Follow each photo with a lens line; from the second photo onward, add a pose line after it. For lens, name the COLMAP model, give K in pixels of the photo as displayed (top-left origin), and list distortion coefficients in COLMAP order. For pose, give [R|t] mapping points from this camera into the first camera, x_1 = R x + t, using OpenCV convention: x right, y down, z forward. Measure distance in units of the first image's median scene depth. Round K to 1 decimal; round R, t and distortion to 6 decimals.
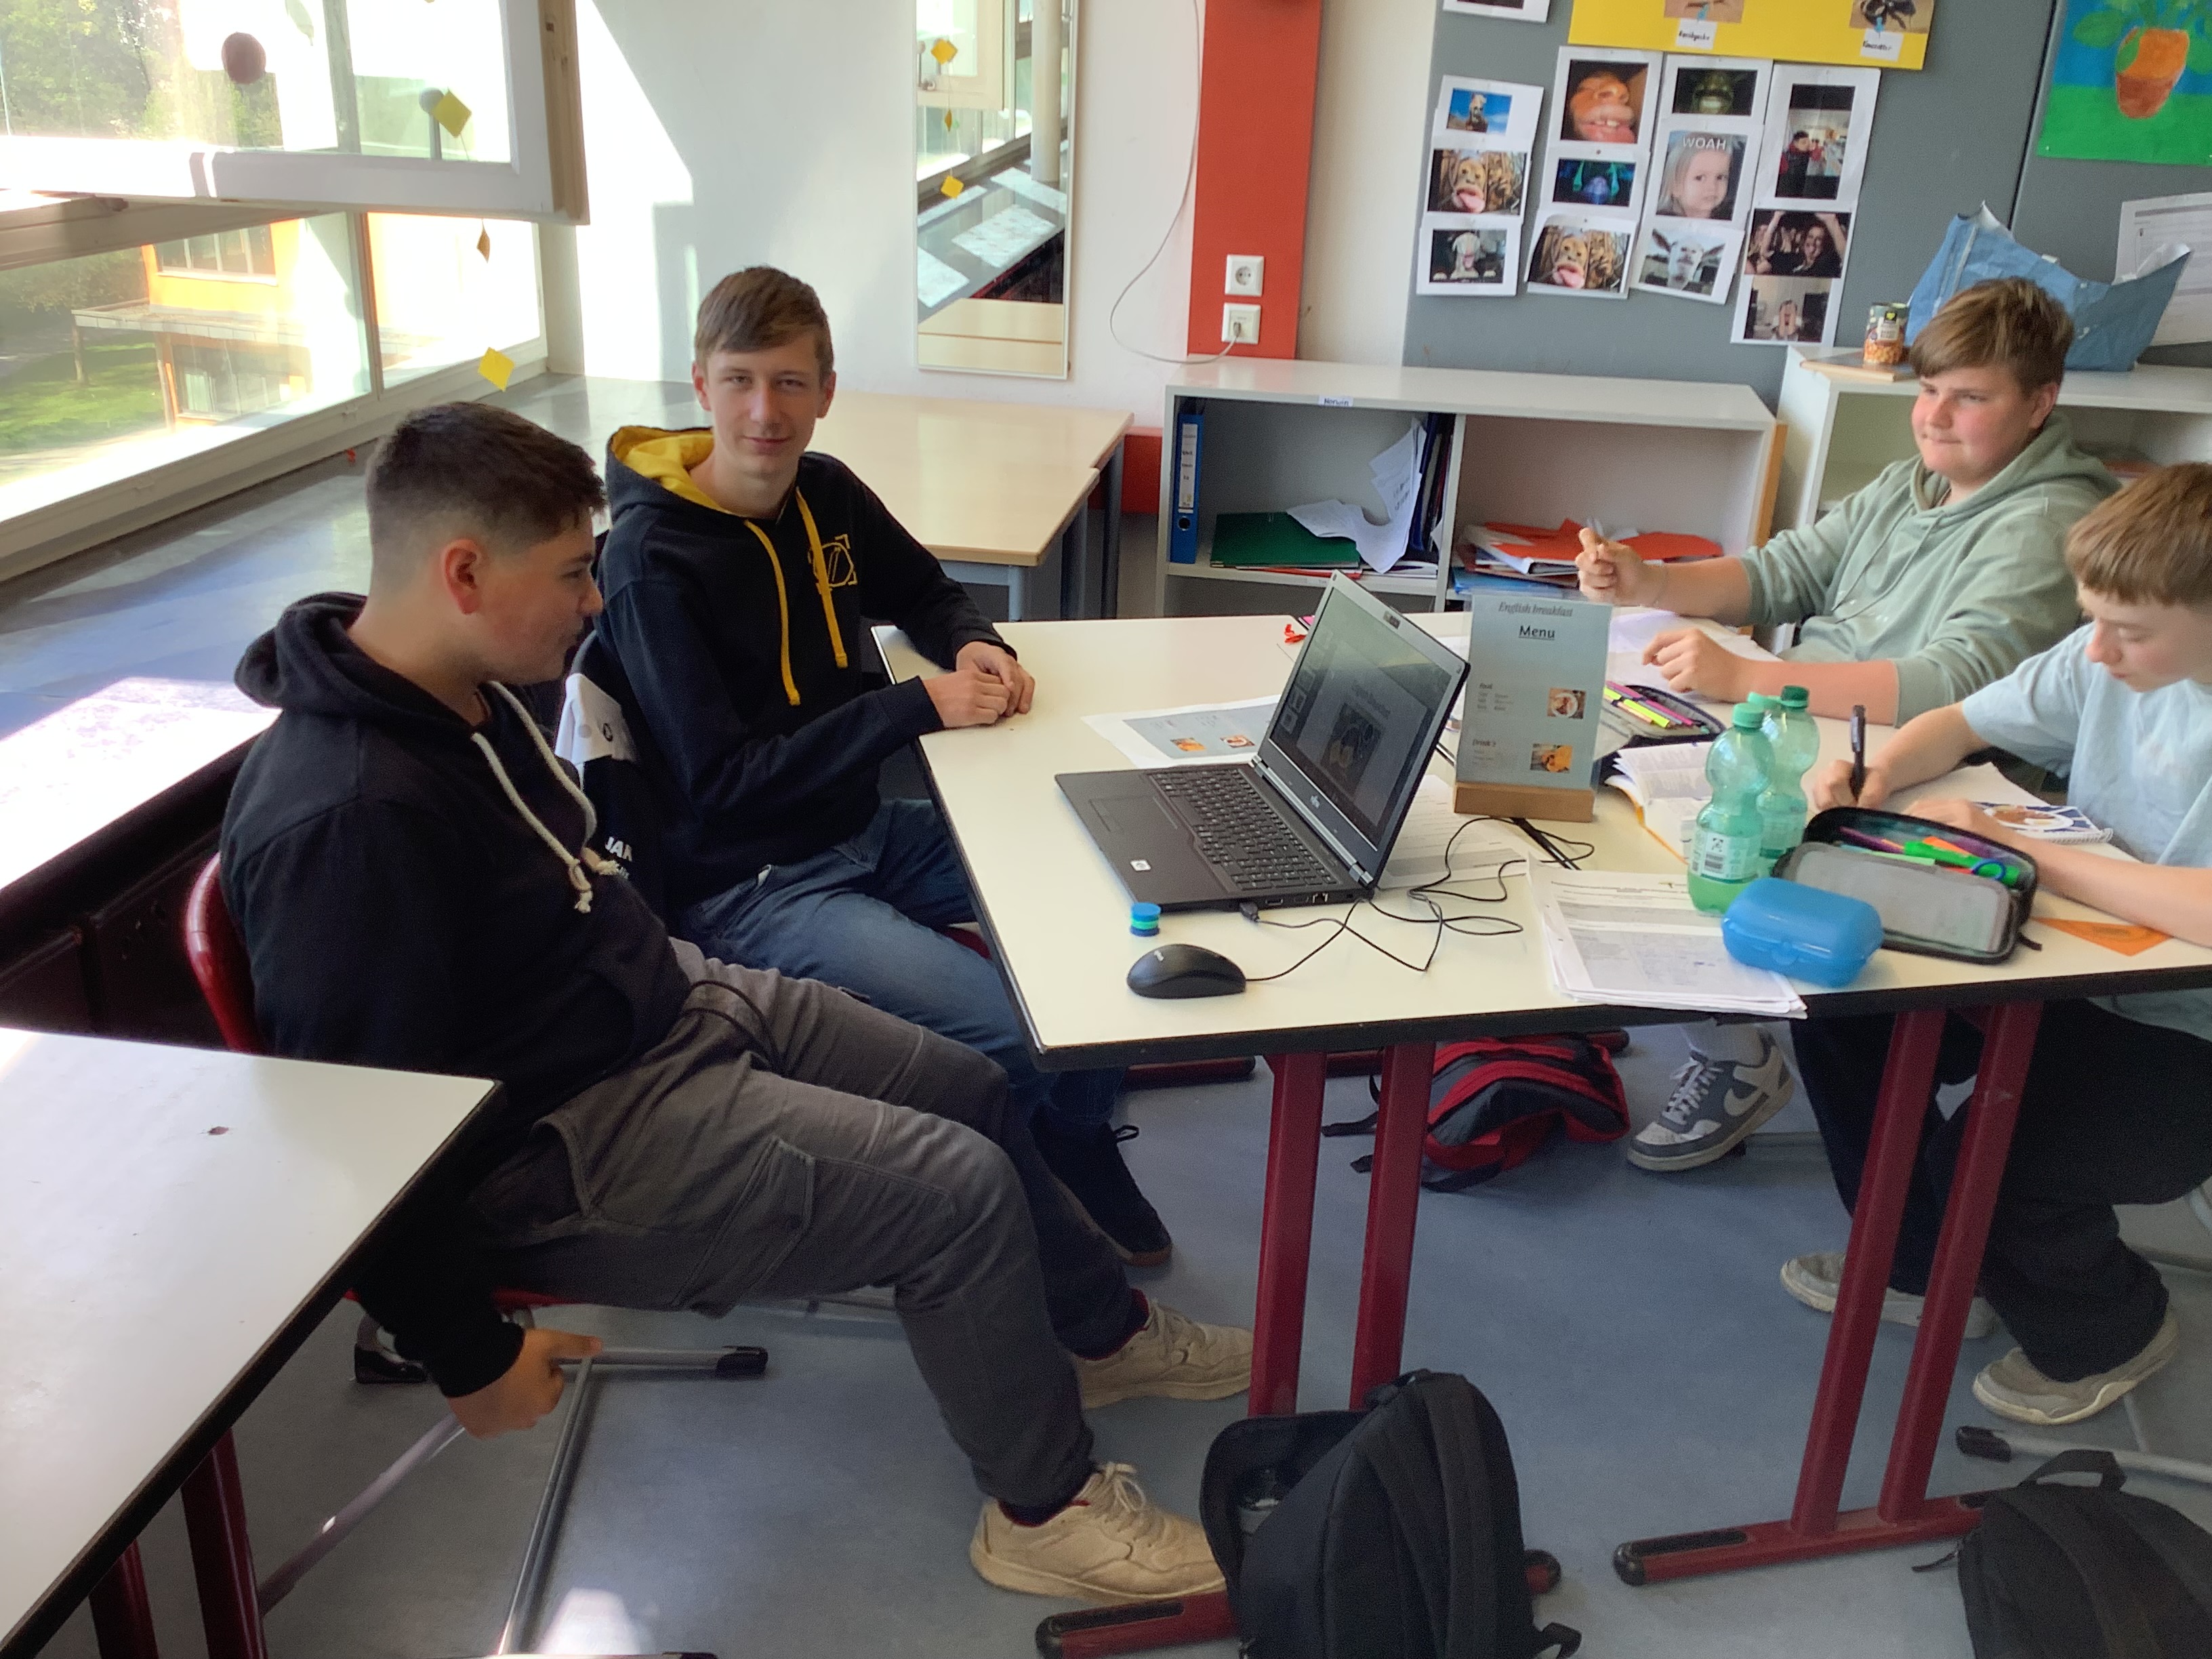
lens RADIAL K [[2008.2, 0, 1108.7], [0, 2008.2, 859.5], [0, 0, 1]] dist [0.154474, -0.247475]
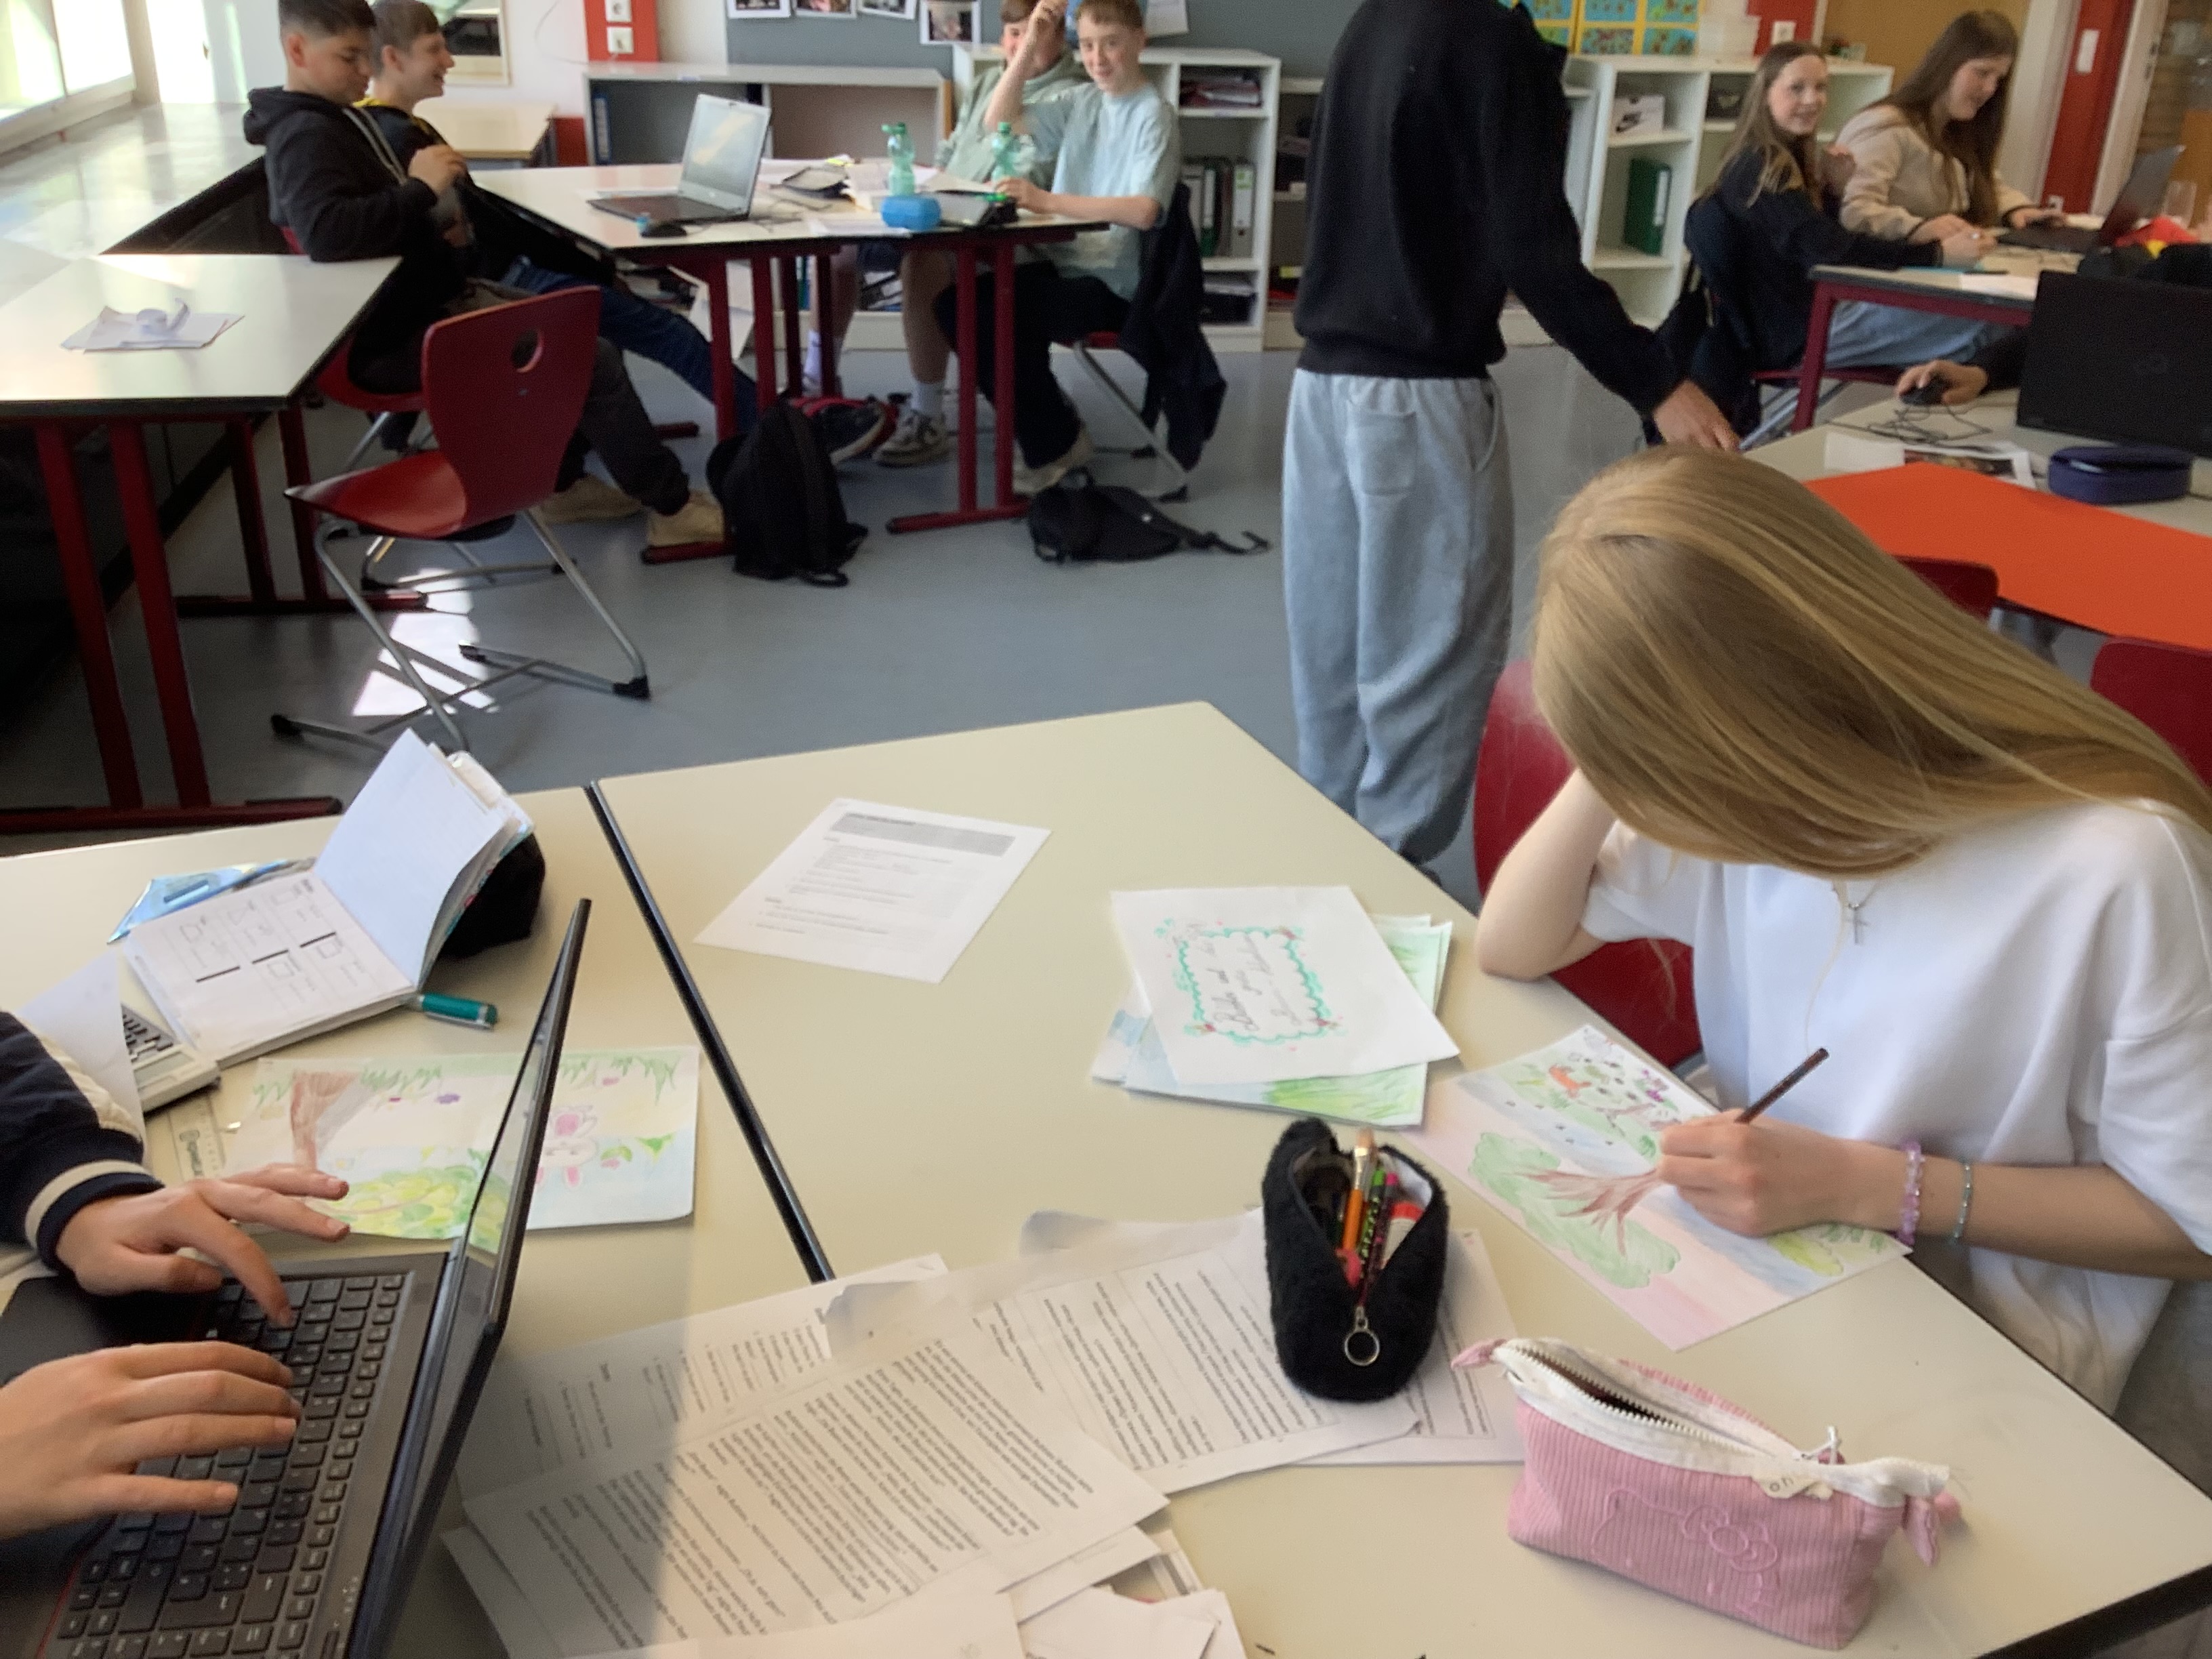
lens RADIAL K [[2008.2, 0, 1108.7], [0, 2008.2, 859.5], [0, 0, 1]] dist [0.154474, -0.247475]
pose [[0.951616, -0.146353, 0.270199, -0.099922], [0.128763, 0.988295, 0.081815, 0.289549], [-0.279010, -0.043065, 0.959322, -0.677091]]
